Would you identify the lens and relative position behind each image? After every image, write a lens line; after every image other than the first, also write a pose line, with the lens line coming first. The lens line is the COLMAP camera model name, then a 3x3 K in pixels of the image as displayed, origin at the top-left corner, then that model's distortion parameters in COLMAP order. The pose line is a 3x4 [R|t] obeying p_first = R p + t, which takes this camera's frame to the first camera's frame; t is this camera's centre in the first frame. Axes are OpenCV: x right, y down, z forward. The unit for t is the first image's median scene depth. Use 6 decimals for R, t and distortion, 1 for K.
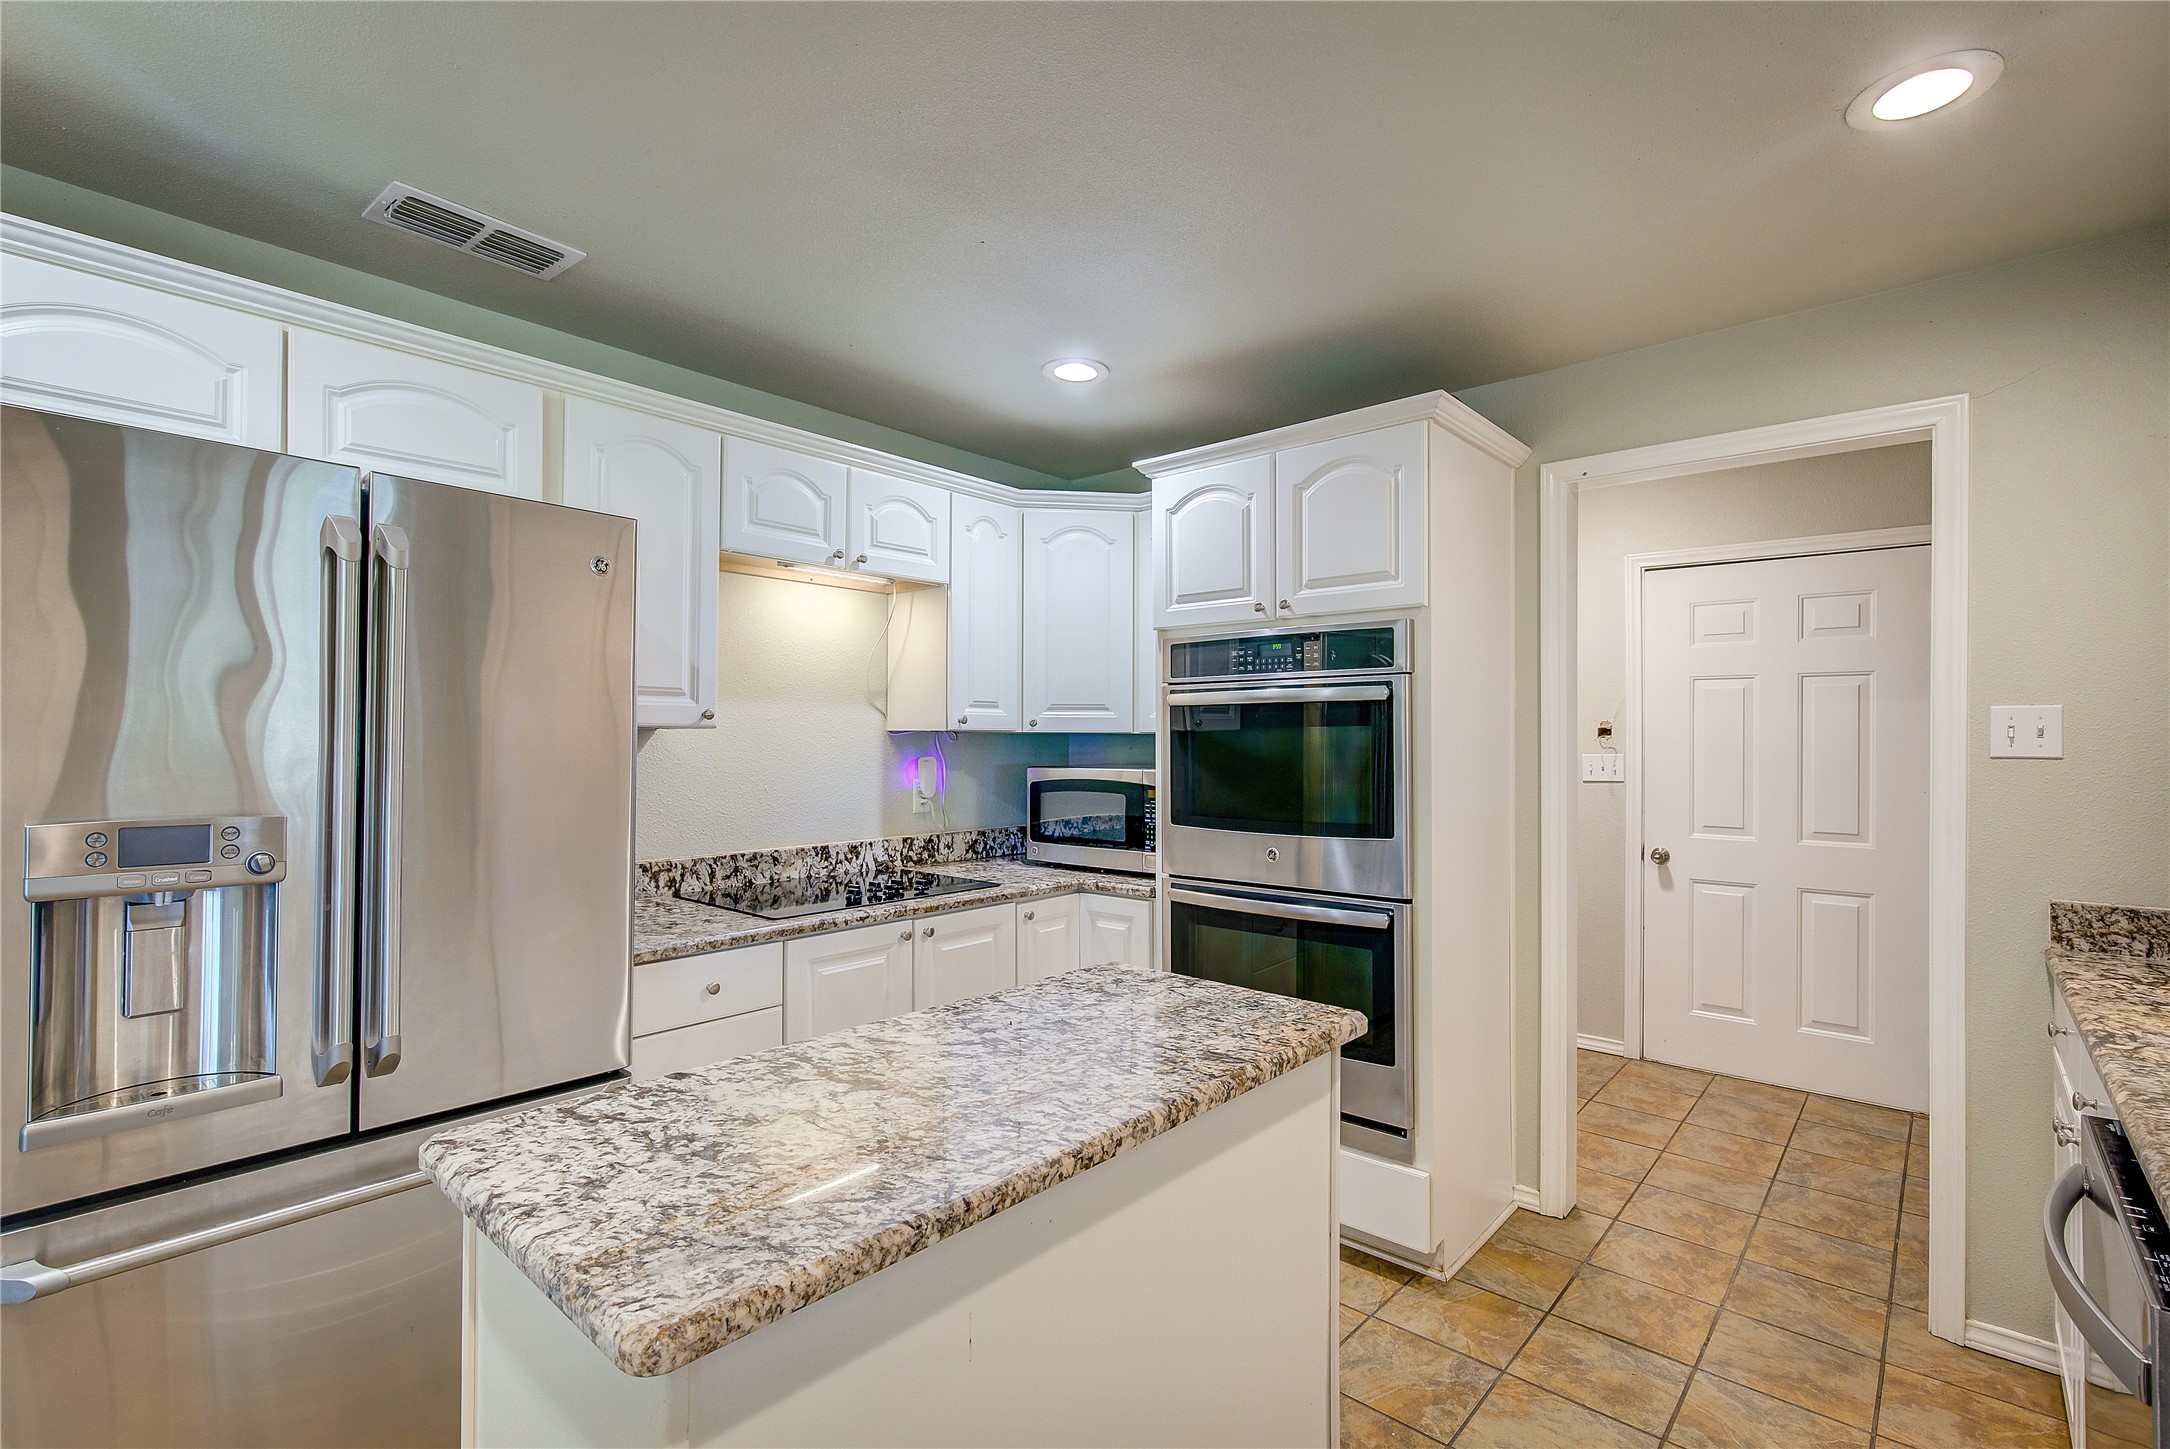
lens RADIAL K [[980.2, 0, 1091.0], [0, 980.2, 731.8], [0, 0, 1]] dist [-0.001848, -0.000136]
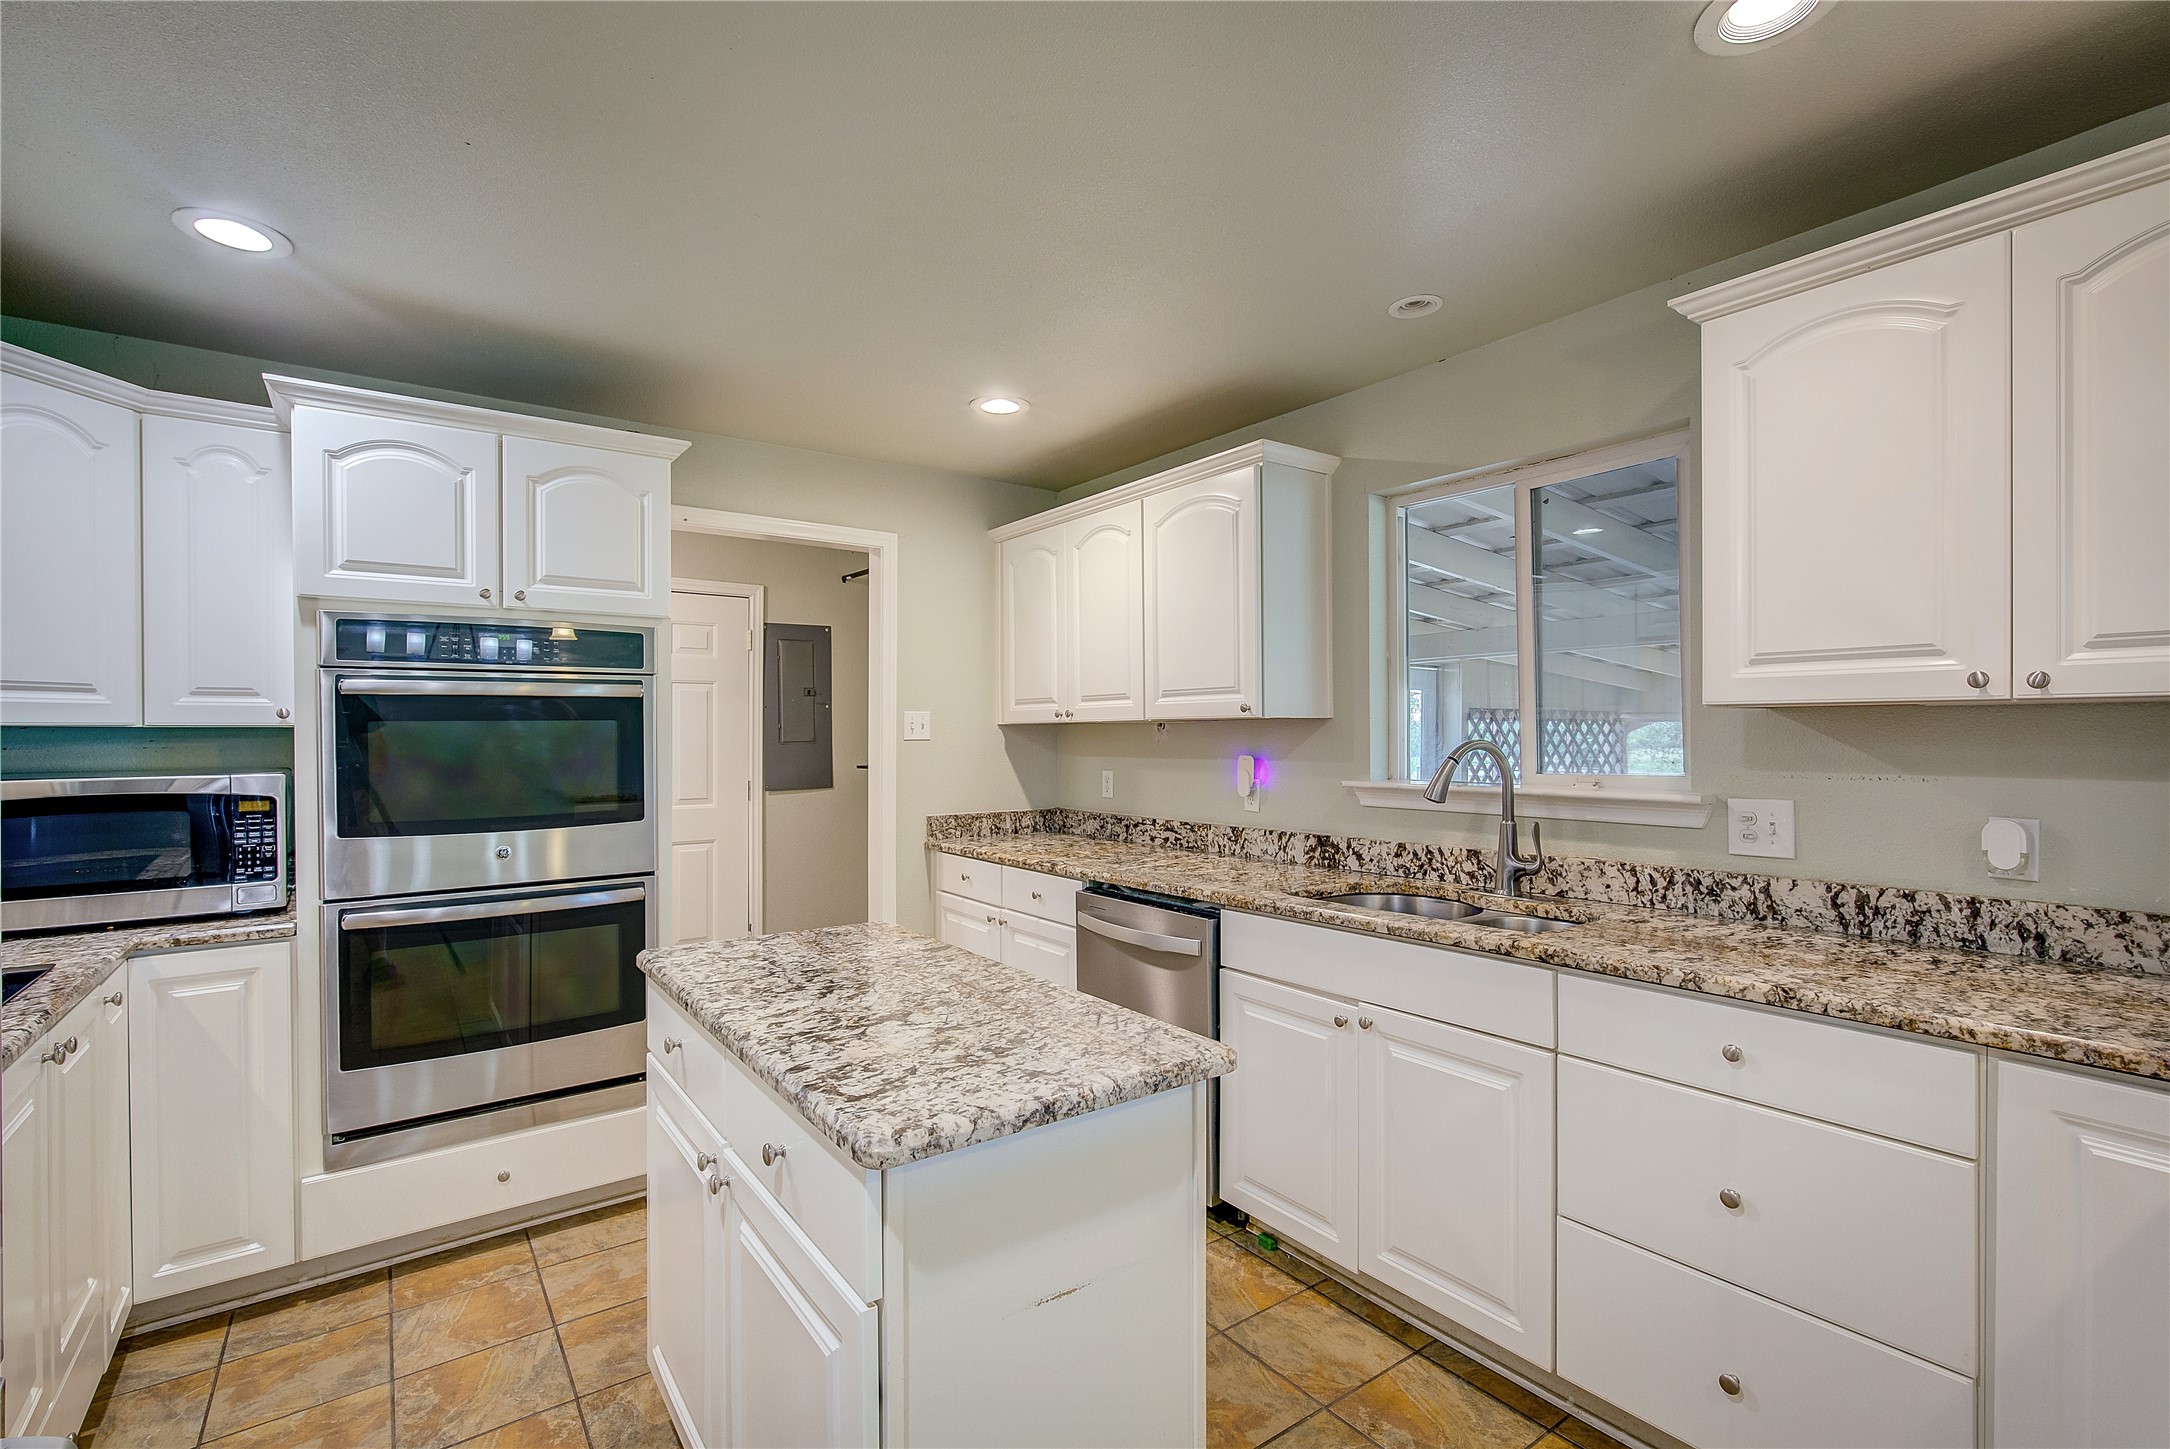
lens RADIAL K [[980.2, 0, 1091.8], [0, 980.2, 727.9], [0, 0, 1]] dist [-0.001848, -0.000136]
pose [[0.219438, -0.003157, 0.975621, -0.793847], [-0.003139, 0.999987, 0.003942, -0.004191], [-0.975621, -0.003927, 0.219425, 0.284794]]
